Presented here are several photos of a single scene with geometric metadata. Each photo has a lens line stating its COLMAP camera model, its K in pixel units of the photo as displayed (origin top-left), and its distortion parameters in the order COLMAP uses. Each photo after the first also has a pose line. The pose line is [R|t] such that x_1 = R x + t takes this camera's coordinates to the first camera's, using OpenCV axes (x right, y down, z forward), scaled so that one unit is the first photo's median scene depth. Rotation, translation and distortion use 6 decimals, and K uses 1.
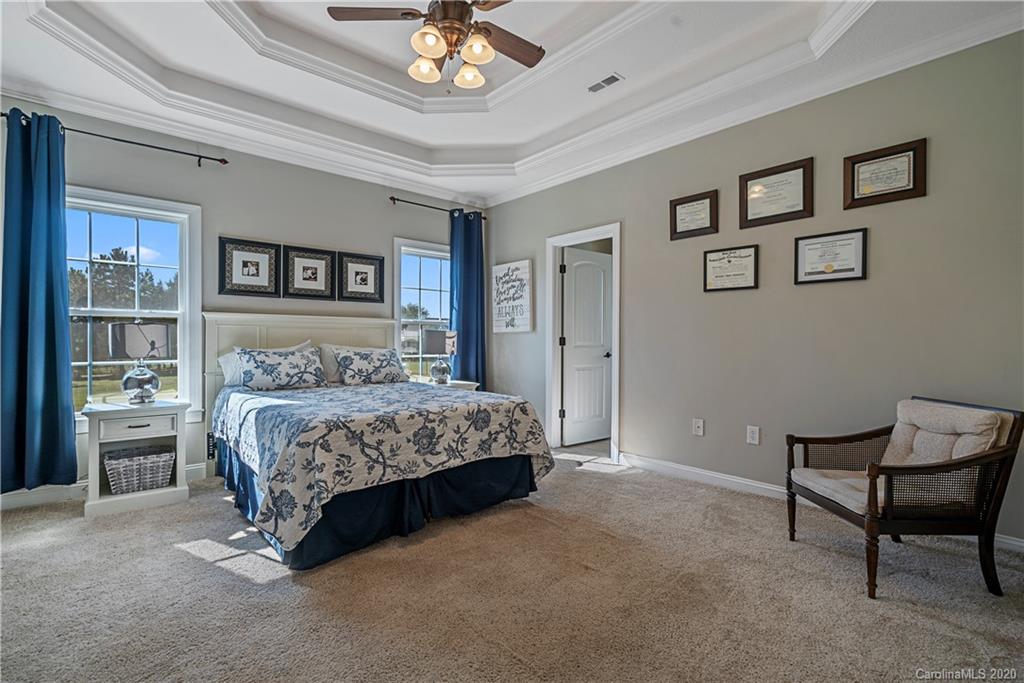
lens RADIAL K [[471.2, 0, 512.0], [0, 471.2, 341.5], [0, 0, 1]] dist [-0.001359, 0.000185]
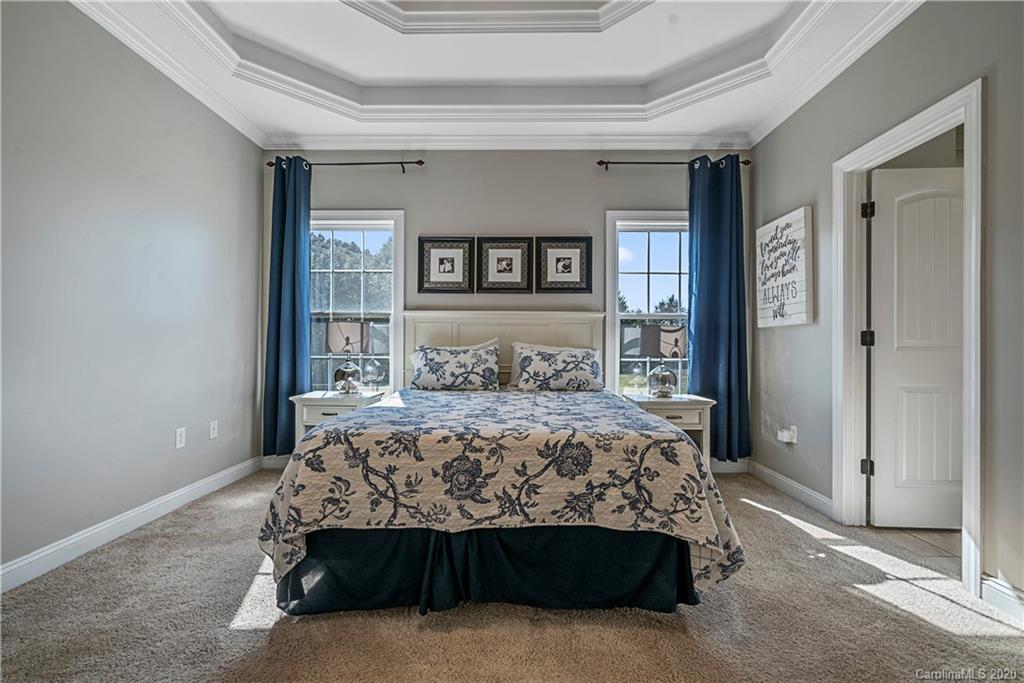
lens RADIAL K [[471.2, 0, 512.0], [0, 471.2, 341.5], [0, 0, 1]] dist [-0.001359, 0.000185]
pose [[0.737387, -0.004101, -0.675458, 0.224519], [-0.007423, 0.999872, -0.014173, 0.018562], [0.675429, 0.015465, 0.737262, 0.390758]]
